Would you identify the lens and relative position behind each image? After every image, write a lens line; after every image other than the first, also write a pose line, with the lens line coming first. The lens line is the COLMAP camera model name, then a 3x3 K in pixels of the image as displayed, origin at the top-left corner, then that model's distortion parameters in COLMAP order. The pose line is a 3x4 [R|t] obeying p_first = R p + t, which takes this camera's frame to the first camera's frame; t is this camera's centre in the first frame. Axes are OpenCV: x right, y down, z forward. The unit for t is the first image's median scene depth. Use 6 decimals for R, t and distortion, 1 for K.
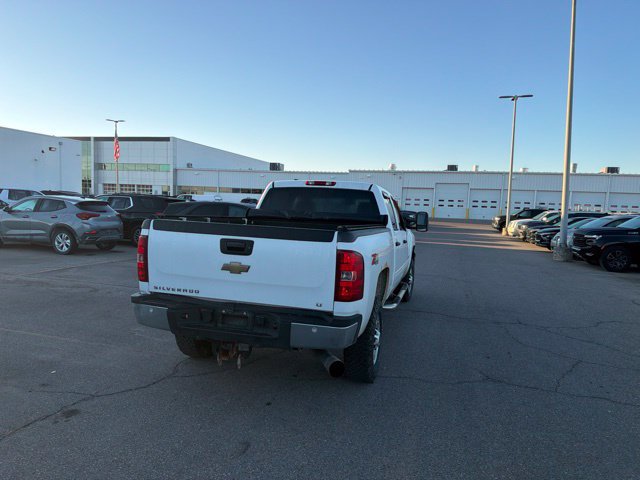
lens RADIAL K [[448.3, 0, 319.8], [0, 448.3, 243.8], [0, 0, 1]] dist [0.008287, -0.001700]
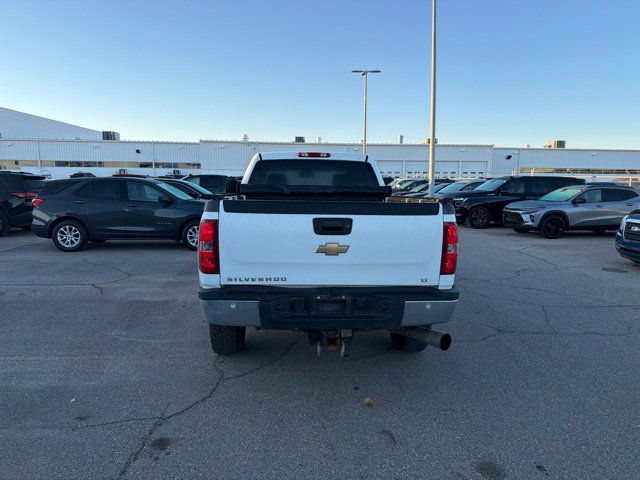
lens RADIAL K [[446.0, 0, 316.9], [0, 446.0, 238.9], [0, 0, 1]] dist [0.022958, -0.004576]
pose [[0.939319, -0.071979, 0.335409, -0.361141], [0.054008, 0.996575, 0.062616, -0.017830], [-0.338768, -0.040701, 0.939989, 0.108318]]
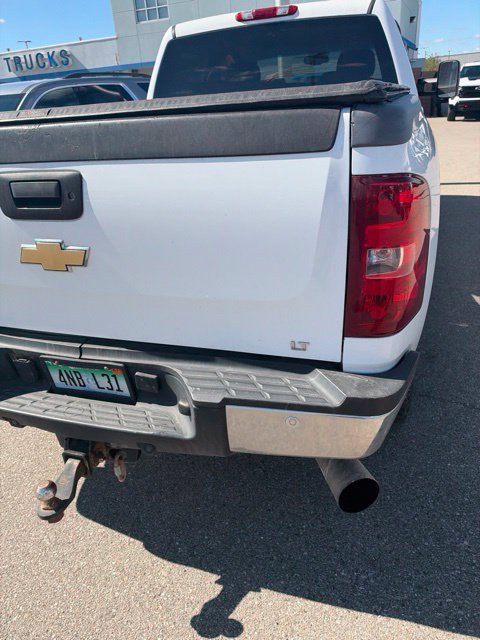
lens RADIAL K [[468.3, 0, 256.8], [0, 468.3, 321.8], [0, 0, 1]] dist [0.005018, -0.000210]
pose [[0.992766, -0.095709, -0.072493, -0.004113], [0.115627, 0.924765, 0.362546, -0.011428], [0.032341, -0.368306, 0.929142, 0.439829]]
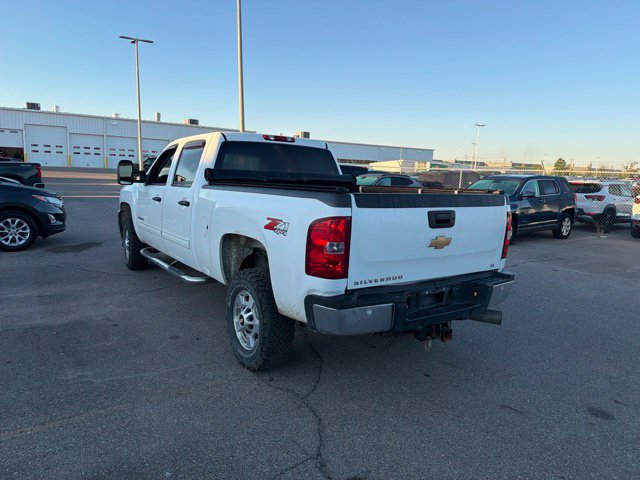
lens RADIAL K [[448.1, 0, 317.1], [0, 448.1, 240.4], [0, 0, 1]] dist [0.009927, -0.005875]
pose [[0.626175, -0.132670, 0.768312, -0.721924], [0.047006, 0.990048, 0.132649, -0.057007], [-0.778265, -0.046946, 0.626179, 0.430687]]
